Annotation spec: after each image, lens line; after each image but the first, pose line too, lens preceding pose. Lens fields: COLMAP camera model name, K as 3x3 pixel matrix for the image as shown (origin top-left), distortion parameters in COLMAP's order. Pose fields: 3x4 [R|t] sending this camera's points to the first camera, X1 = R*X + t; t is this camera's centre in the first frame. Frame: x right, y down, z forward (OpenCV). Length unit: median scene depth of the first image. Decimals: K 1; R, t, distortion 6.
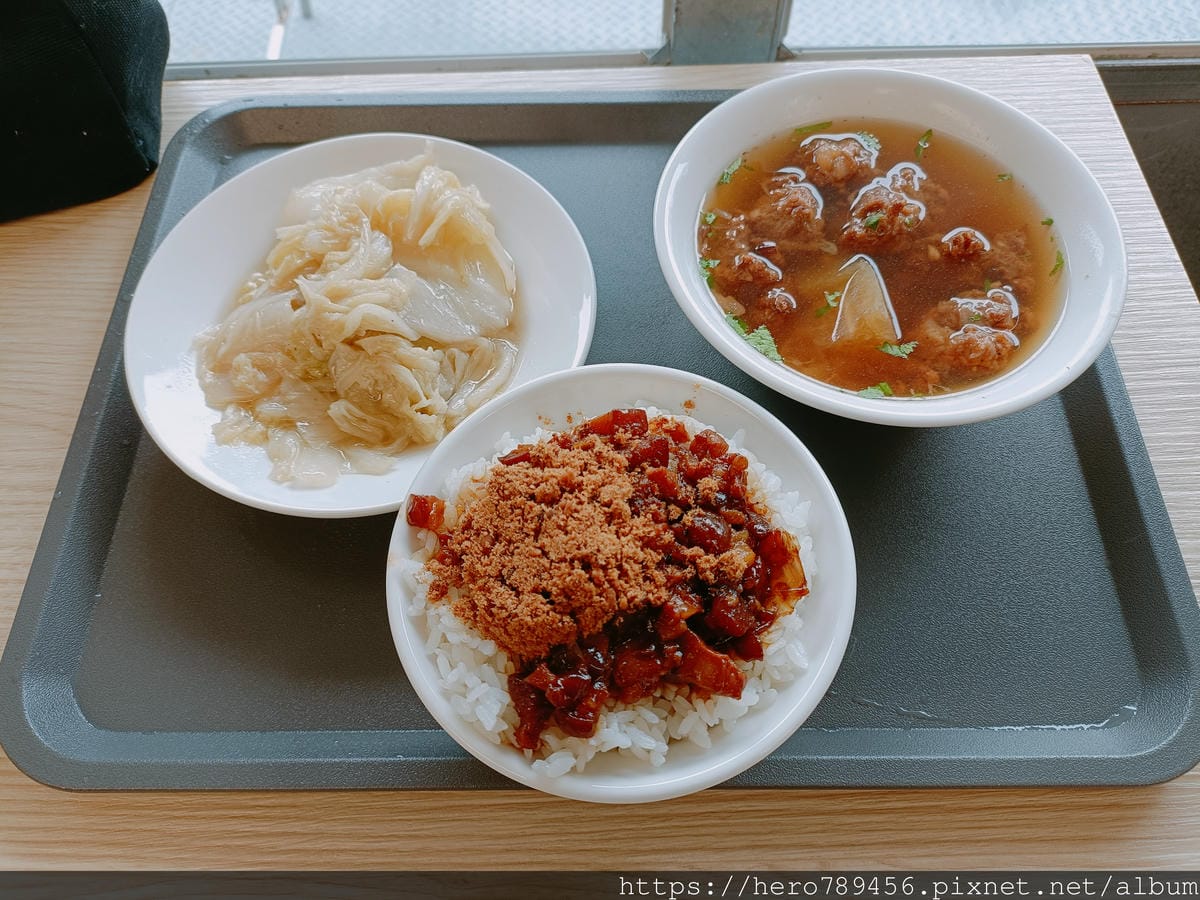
lens RADIAL K [[929.9, 0, 600.0], [0, 929.9, 450.0], [0, 0, 1]] dist [0.006682, -0.049561]
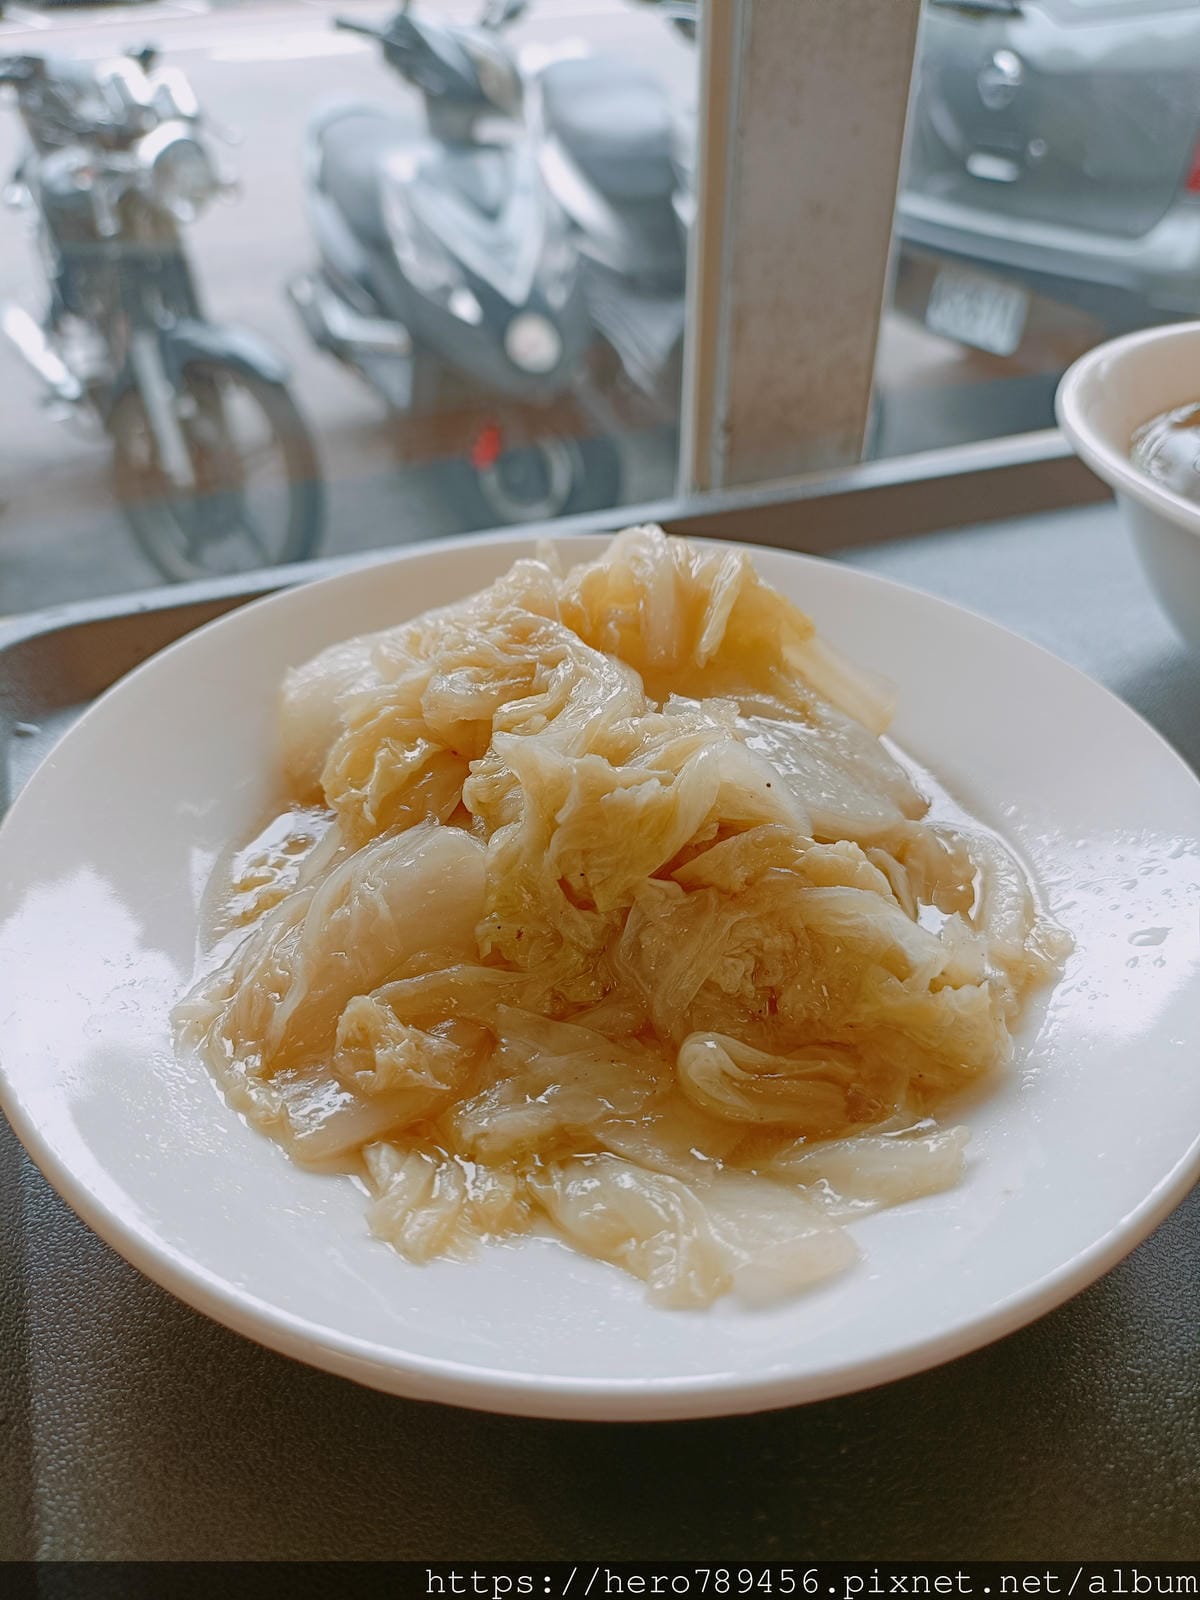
lens RADIAL K [[1239.9, 0, 600.0], [0, 1239.9, 800.0], [0, 0, 1]] dist [0.006682, -0.049561]
pose [[0.931142, -0.209412, 0.298531, -0.558773], [0.311587, 0.882208, -0.353020, 0.027817], [-0.189439, 0.421730, 0.886711, 0.725494]]
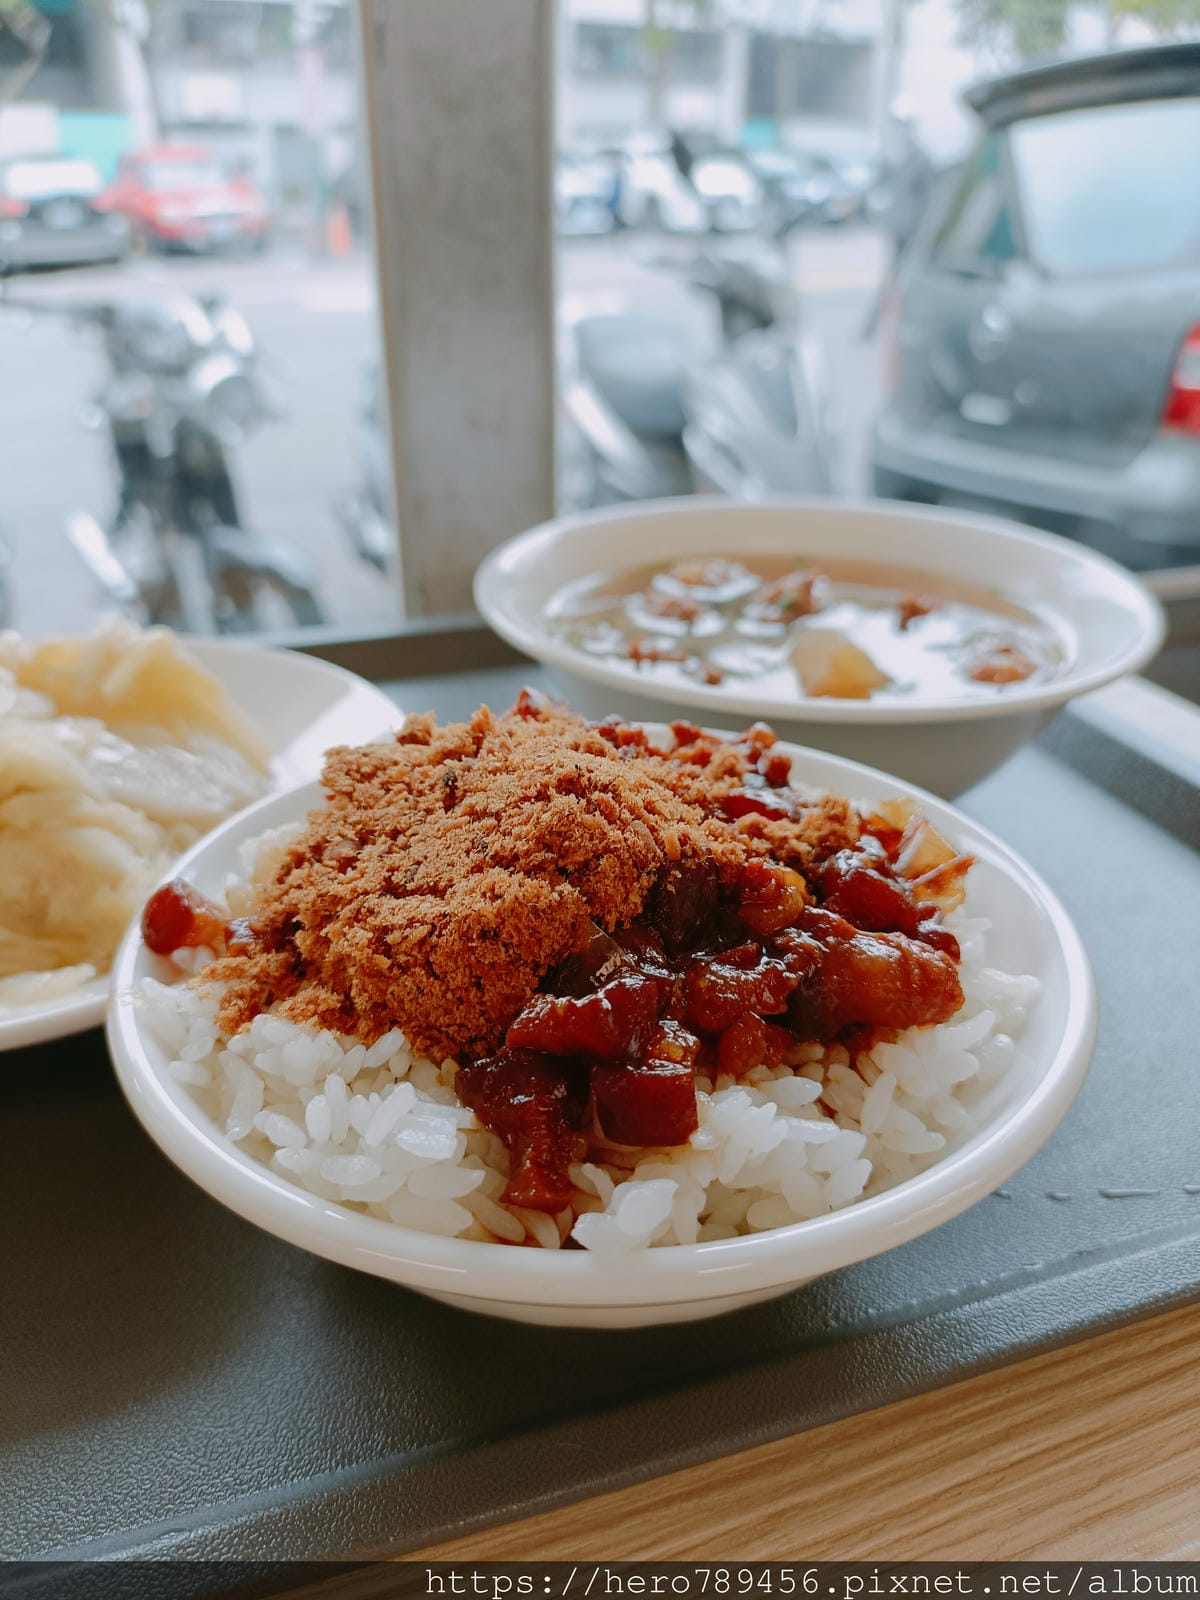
lens RADIAL K [[1239.9, 0, 600.0], [0, 1239.9, 800.0], [0, 0, 1]] dist [0.006682, -0.049561]
pose [[0.948046, -0.129925, 0.290393, -0.177376], [0.267359, 0.820096, -0.505927, 0.428026], [-0.172418, 0.557281, 0.812225, 0.455780]]
